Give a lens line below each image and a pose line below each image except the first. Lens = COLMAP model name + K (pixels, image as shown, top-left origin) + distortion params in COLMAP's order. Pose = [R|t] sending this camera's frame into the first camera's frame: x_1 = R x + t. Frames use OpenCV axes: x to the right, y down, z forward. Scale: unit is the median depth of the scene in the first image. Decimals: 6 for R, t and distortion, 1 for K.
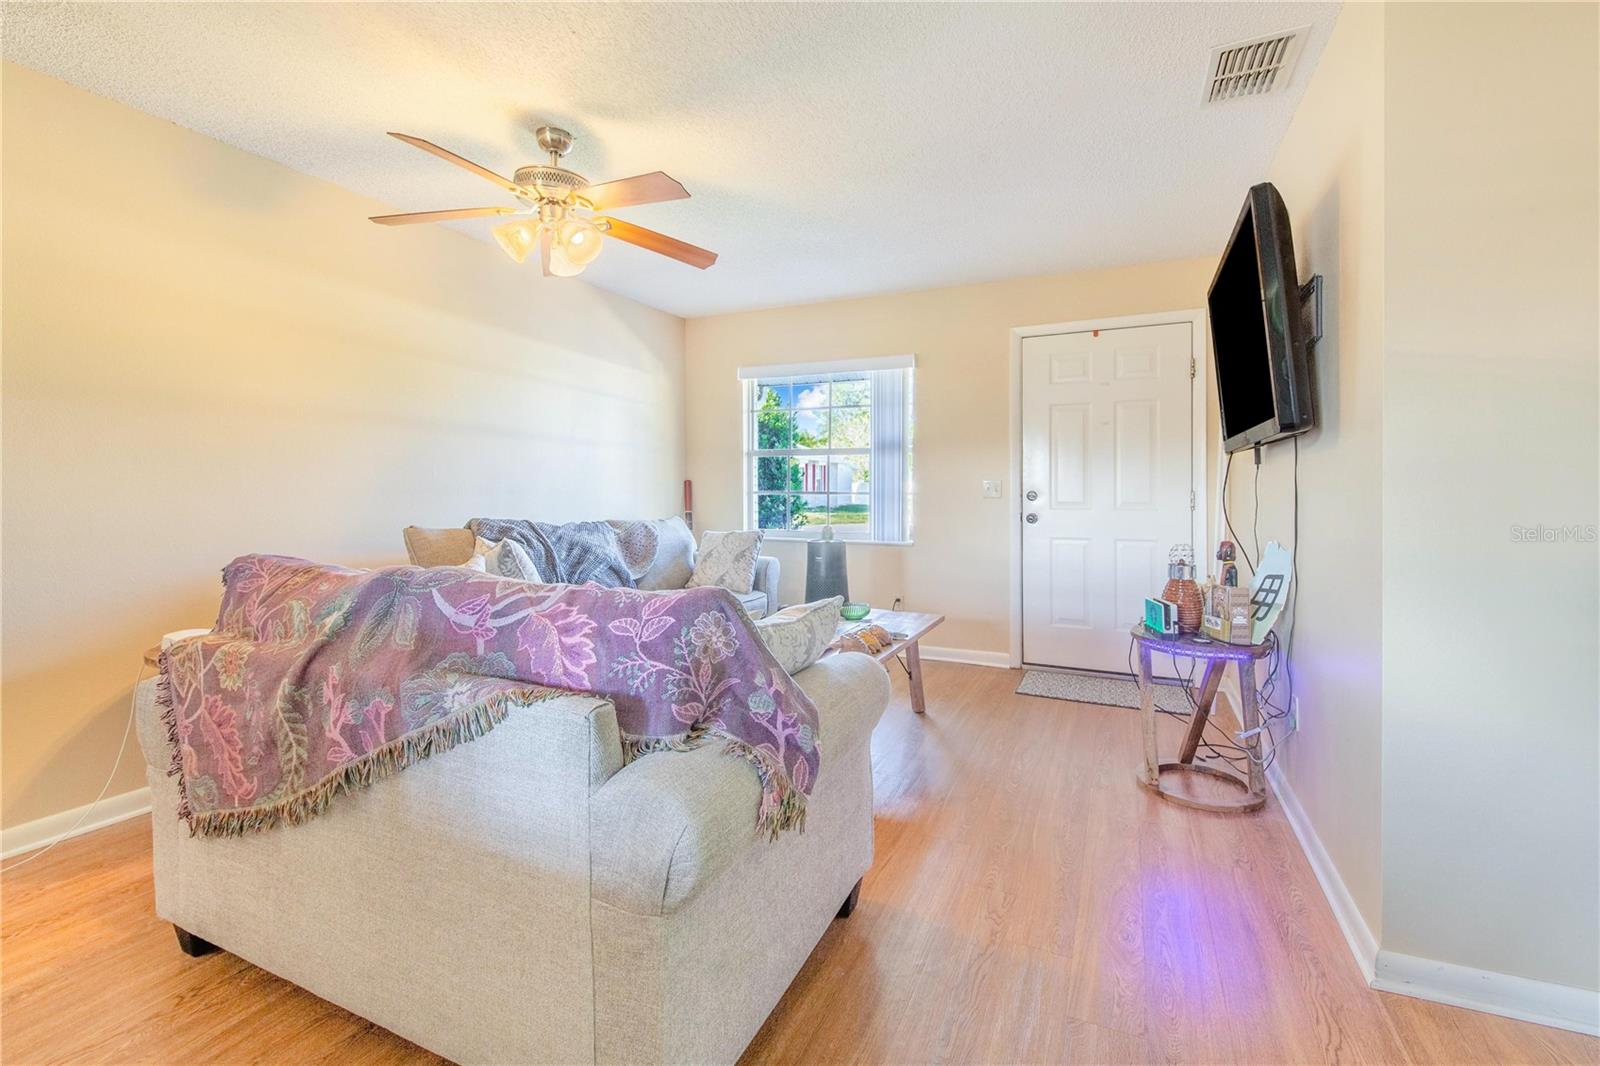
lens RADIAL K [[693.3, 0, 795.0], [0, 693.3, 496.7], [0, 0, 1]] dist [0.066609, -0.045358]
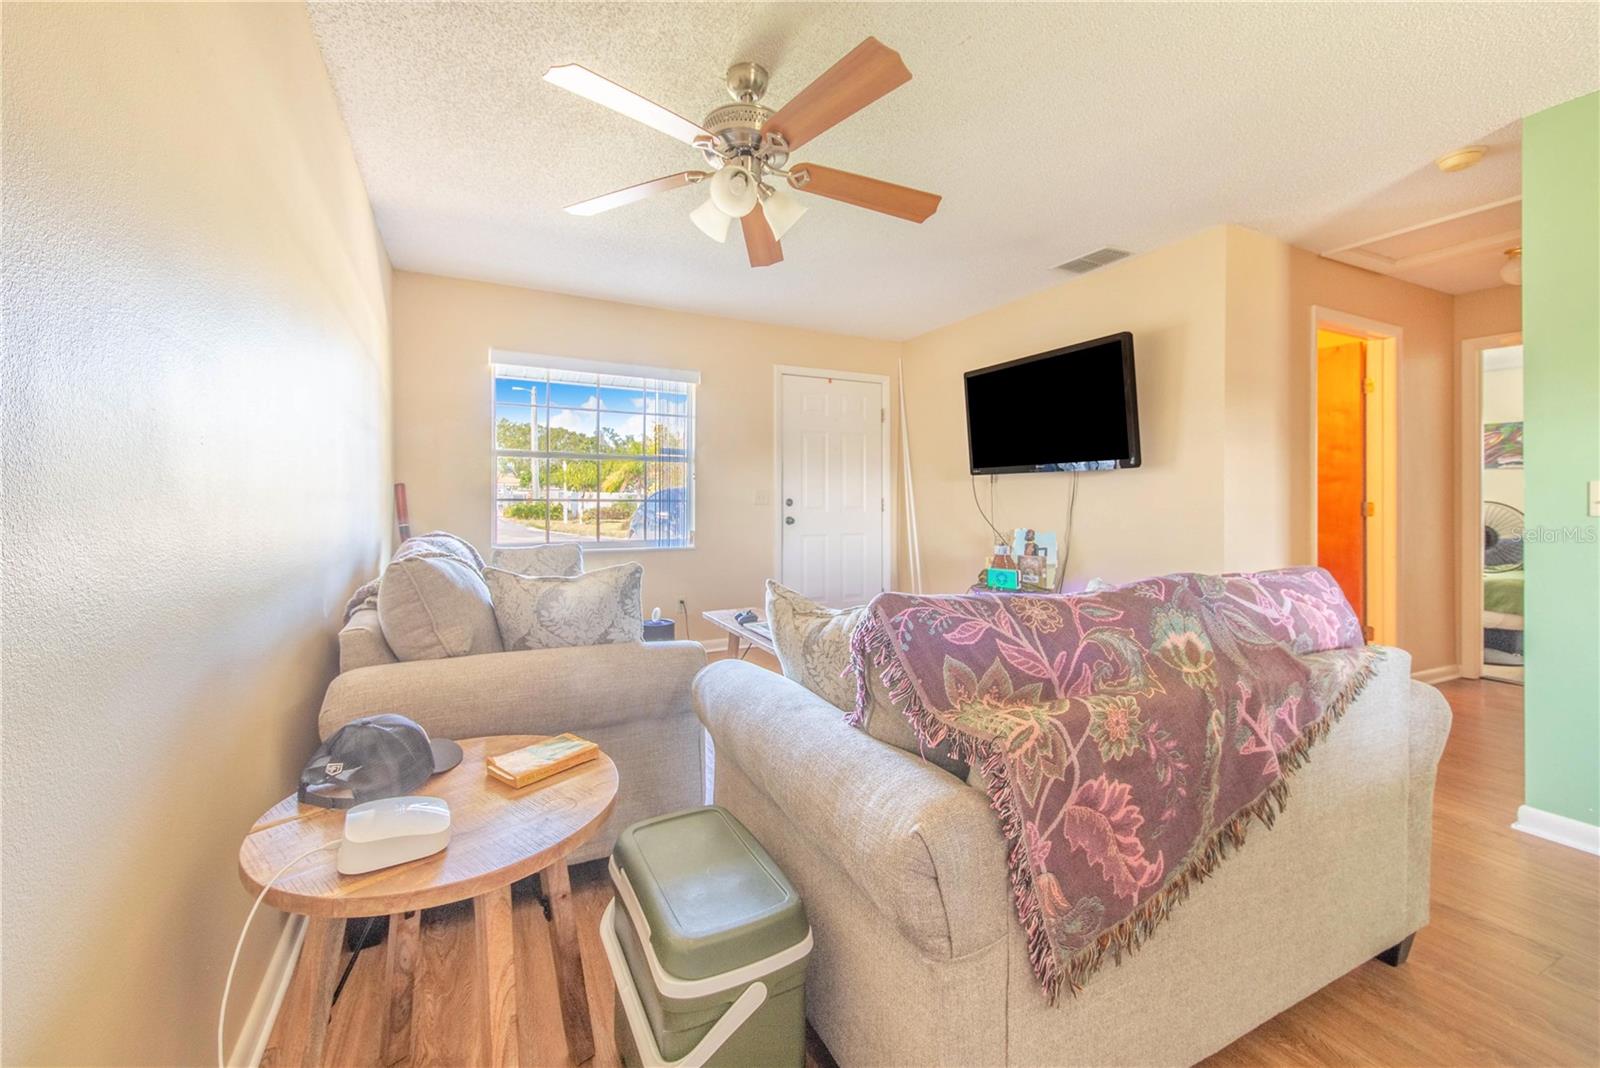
lens RADIAL K [[641.8, 0, 792.7], [0, 641.8, 495.1], [0, 0, 1]] dist [0.078193, -0.033186]
pose [[0.612685, 0.003263, 0.790320, -0.953234], [0.004830, 0.999957, -0.007873, -0.008713], [-0.790312, 0.008640, 0.612644, 0.502148]]
